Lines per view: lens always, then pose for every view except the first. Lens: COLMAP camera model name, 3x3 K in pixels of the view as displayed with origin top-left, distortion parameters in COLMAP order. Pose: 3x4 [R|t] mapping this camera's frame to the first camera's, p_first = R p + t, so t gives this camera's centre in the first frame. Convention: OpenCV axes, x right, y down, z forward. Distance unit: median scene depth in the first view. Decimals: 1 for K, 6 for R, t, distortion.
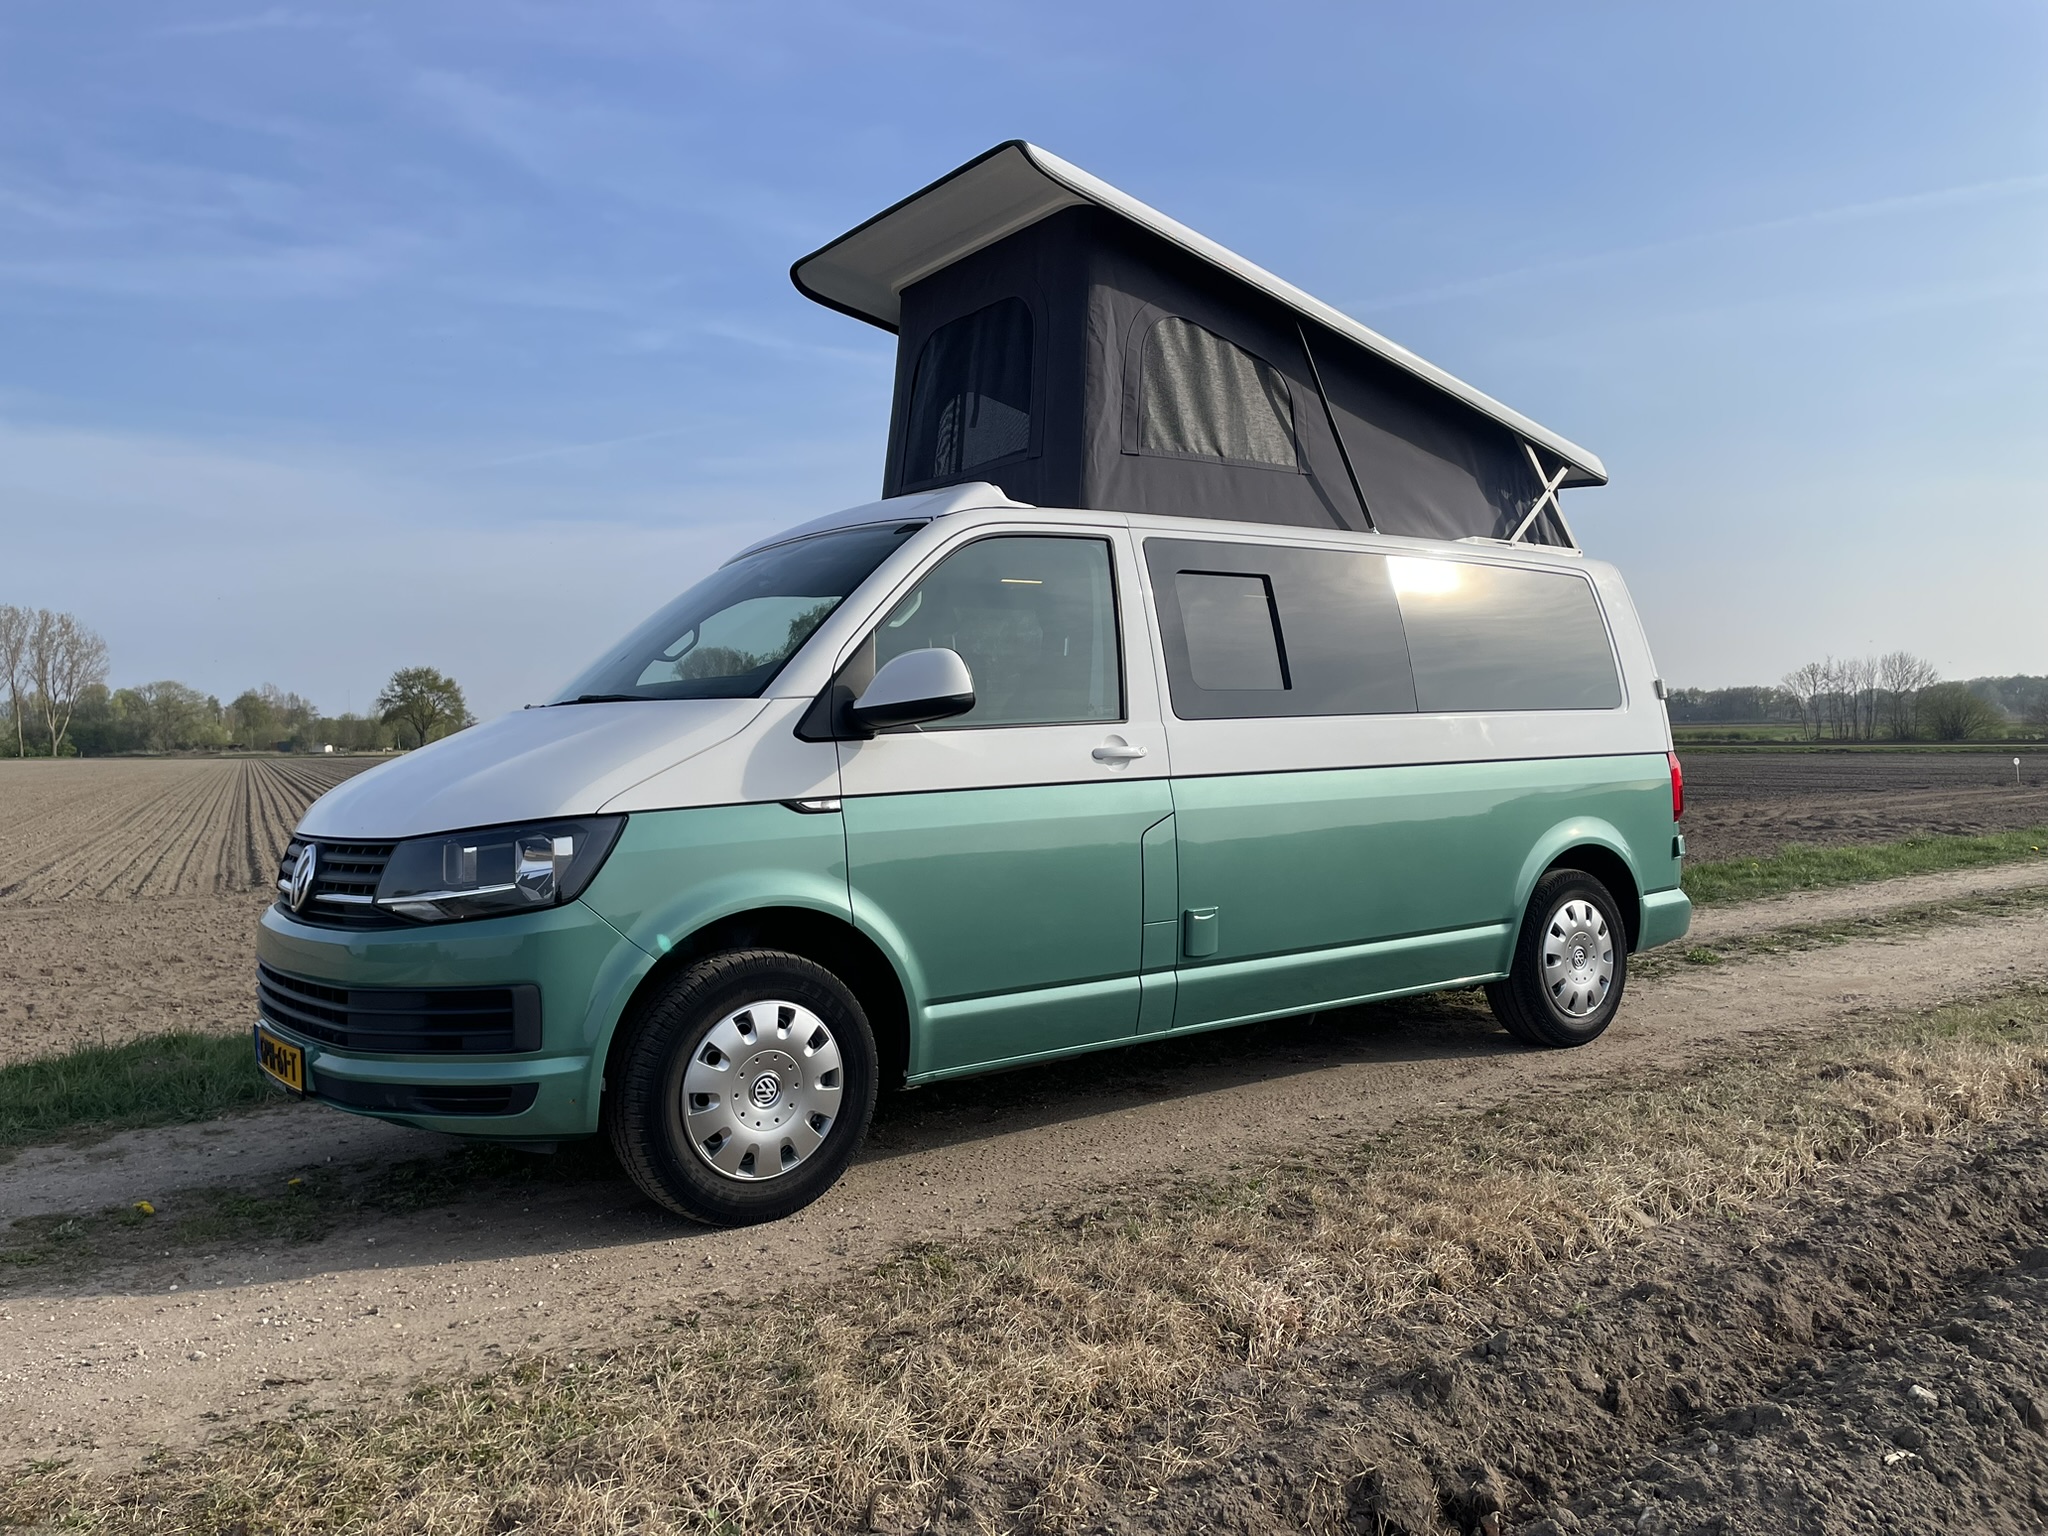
lens RADIAL K [[1535.7, 0, 1026.8], [0, 1535.7, 776.1], [0, 0, 1]] dist [0.096382, -0.124499]
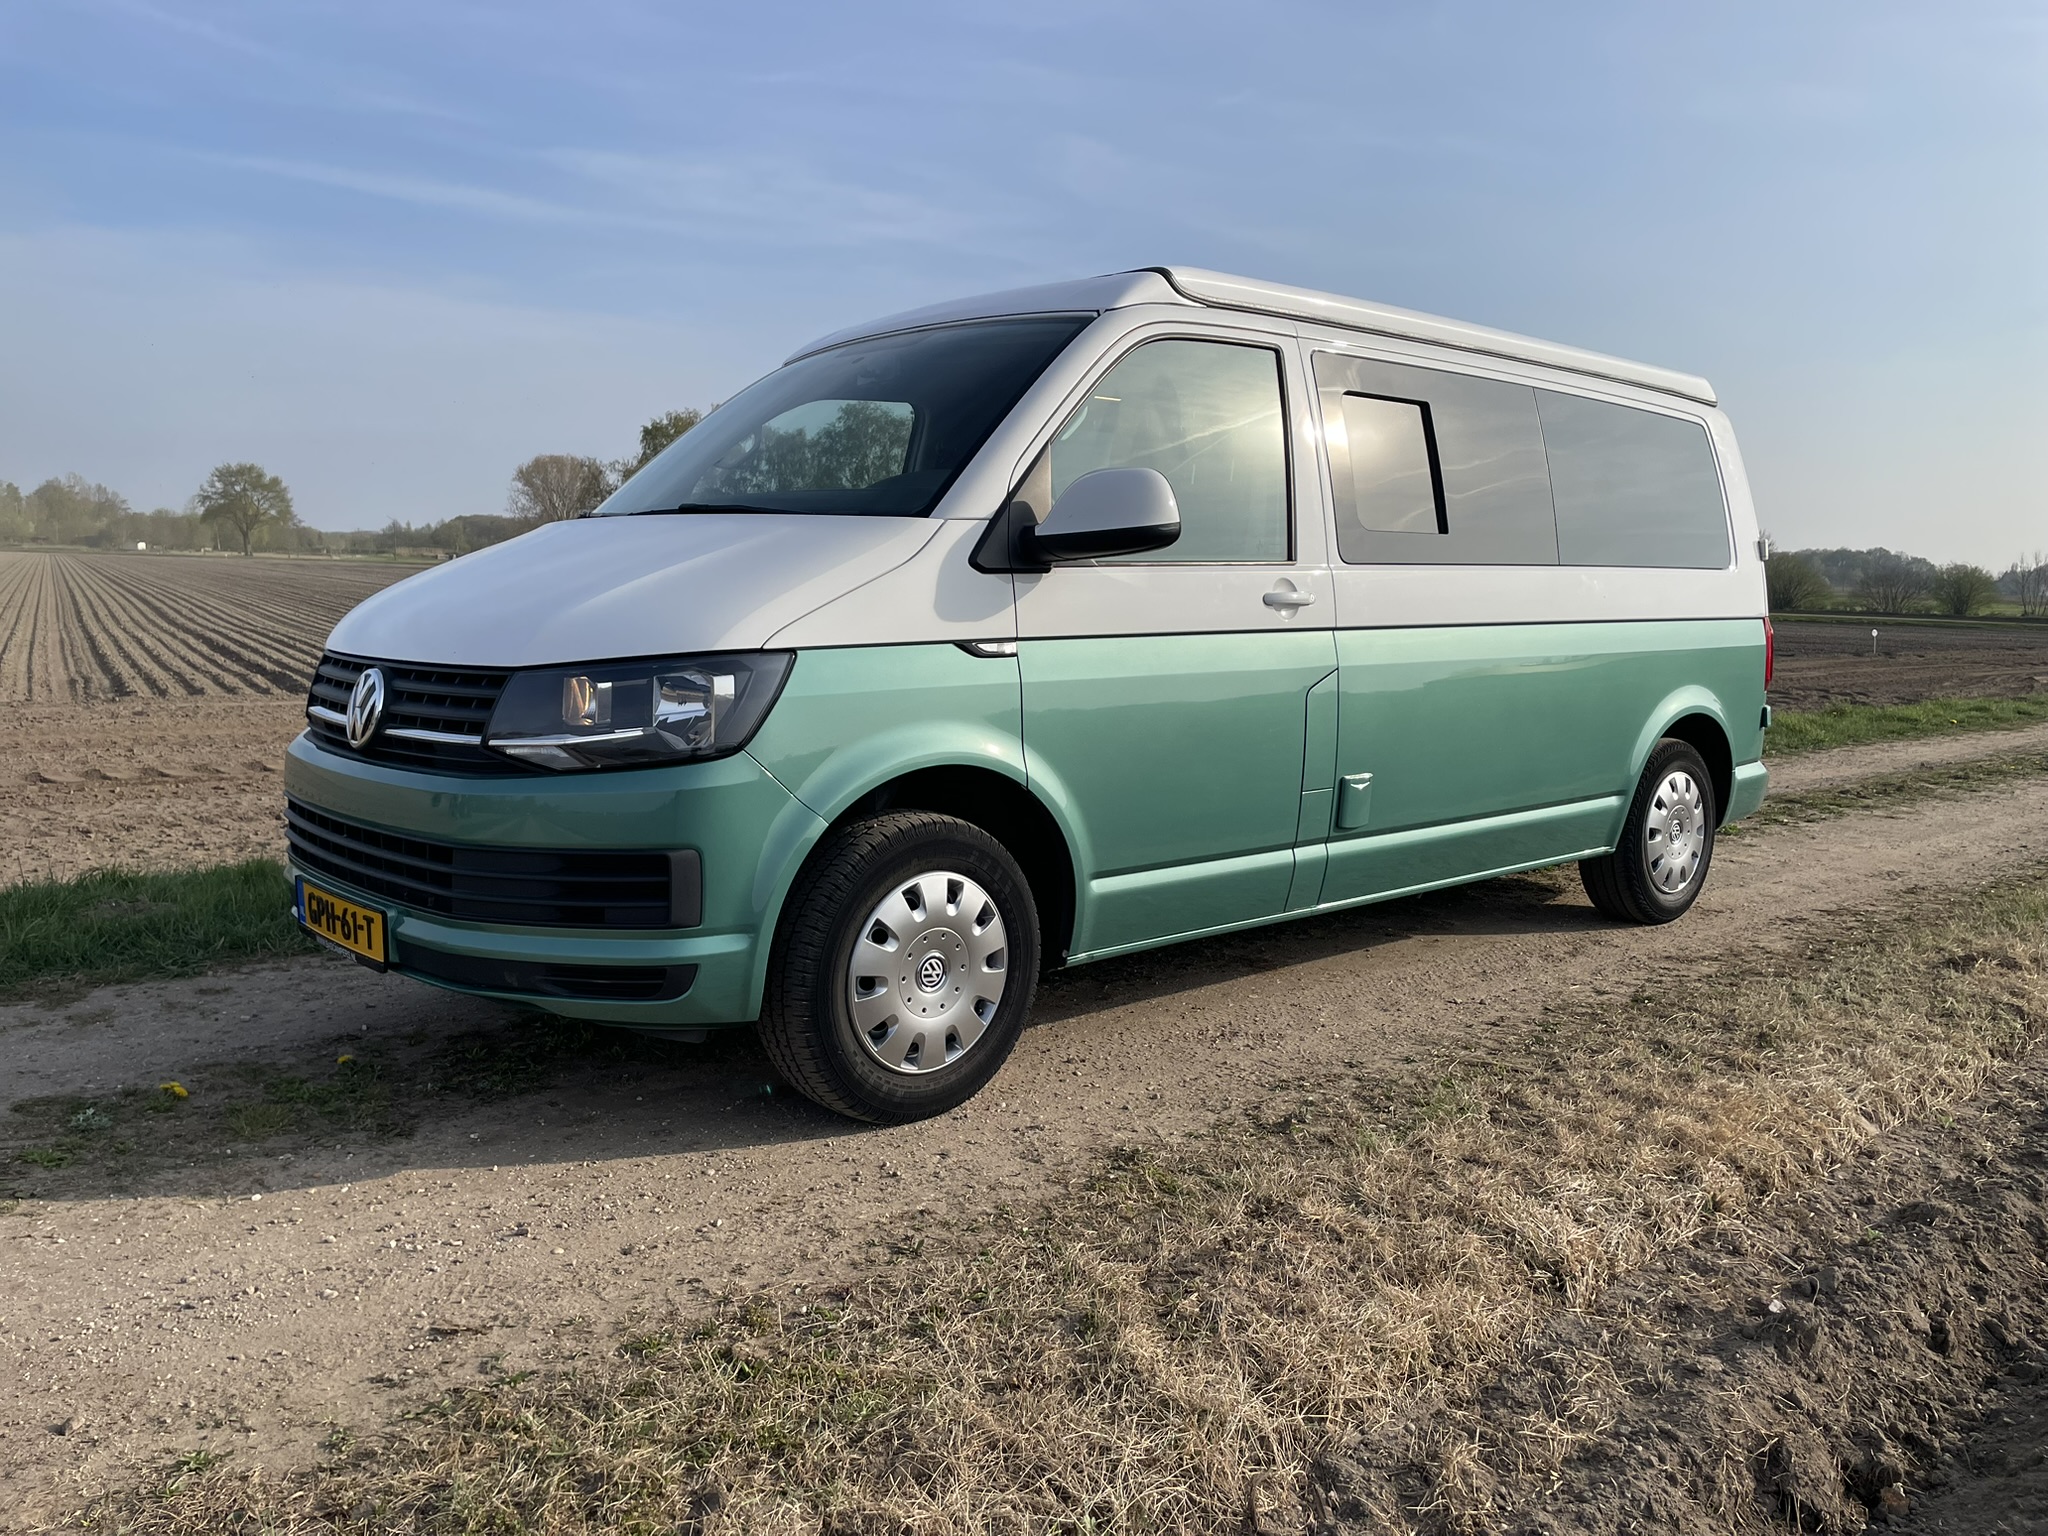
lens RADIAL K [[1535.7, 0, 1026.8], [0, 1535.7, 776.1], [0, 0, 1]] dist [0.096382, -0.124499]
pose [[0.995086, 0.031503, 0.093866, -0.202307], [-0.041297, 0.993688, 0.104296, 0.000043], [-0.089988, -0.107660, 0.990107, 0.148236]]
